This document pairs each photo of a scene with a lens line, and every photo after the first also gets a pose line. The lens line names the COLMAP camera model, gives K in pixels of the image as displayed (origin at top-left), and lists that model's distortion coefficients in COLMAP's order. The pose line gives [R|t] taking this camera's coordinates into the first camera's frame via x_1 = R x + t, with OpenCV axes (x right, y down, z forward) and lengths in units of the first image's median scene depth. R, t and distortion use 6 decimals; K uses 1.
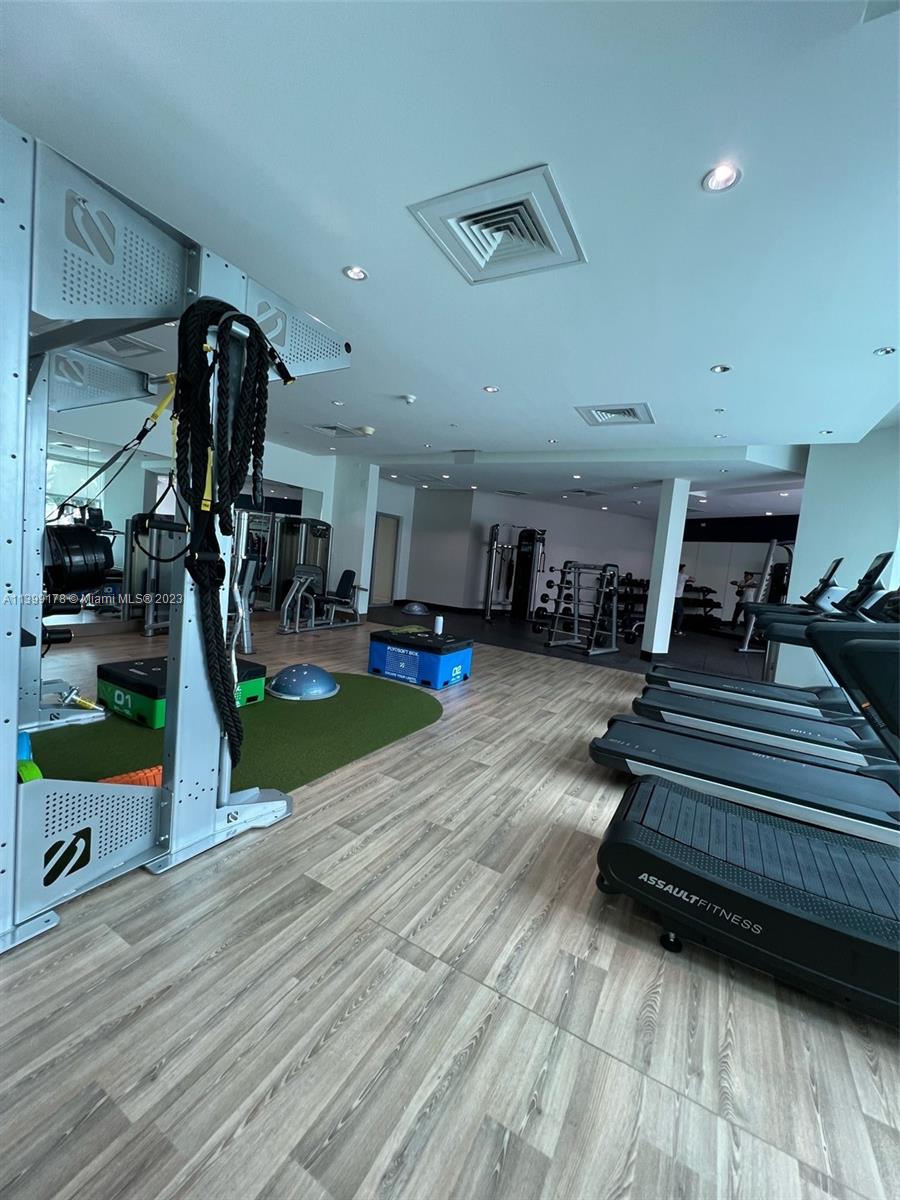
lens RADIAL K [[481.5, 0, 451.9], [0, 481.5, 595.8], [0, 0, 1]] dist [-0.000520, -0.000036]
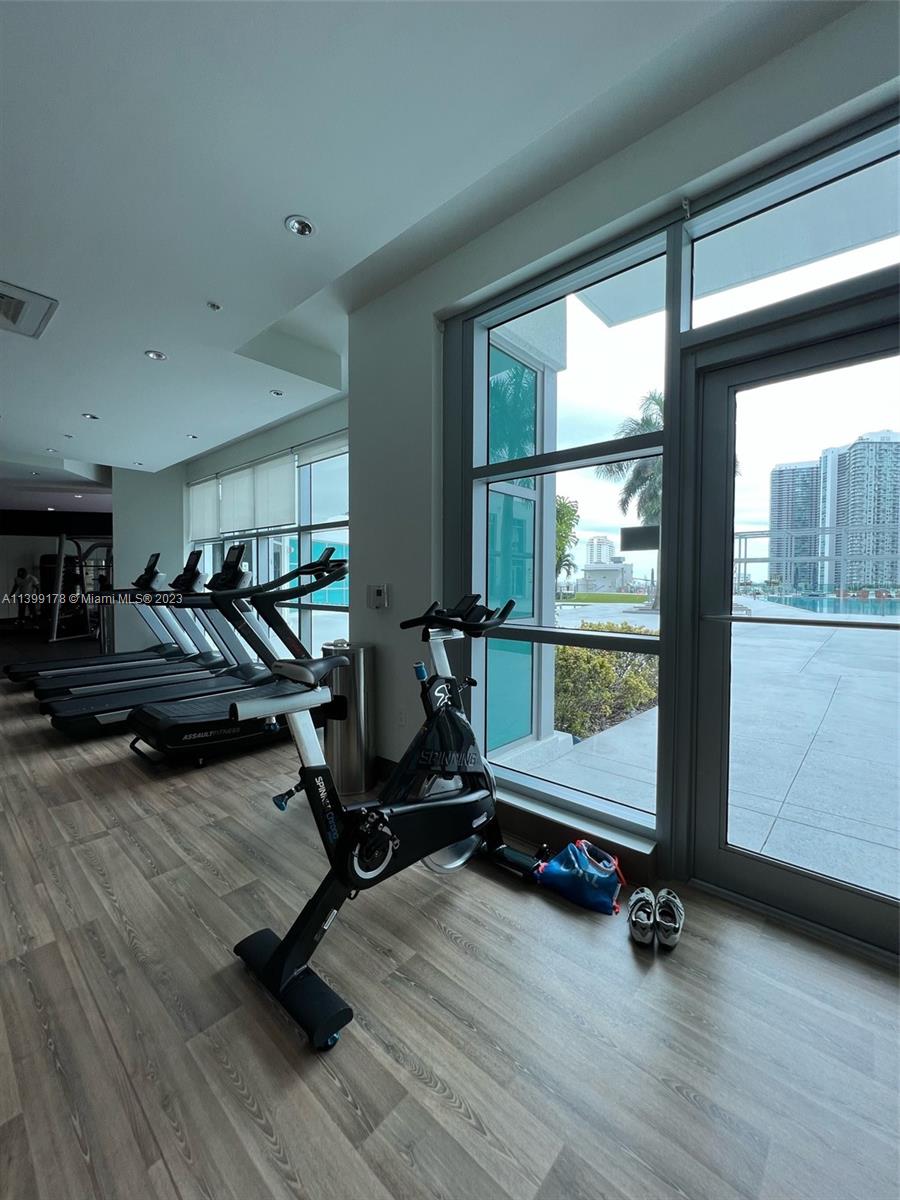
lens RADIAL K [[481.5, 0, 451.4], [0, 481.5, 597.4], [0, 0, 1]] dist [-0.000520, -0.000036]
pose [[0.215940, -0.124786, 0.968400, -1.153019], [0.093366, 0.989894, 0.106736, -0.053178], [-0.971932, 0.067367, 0.225408, -0.466153]]
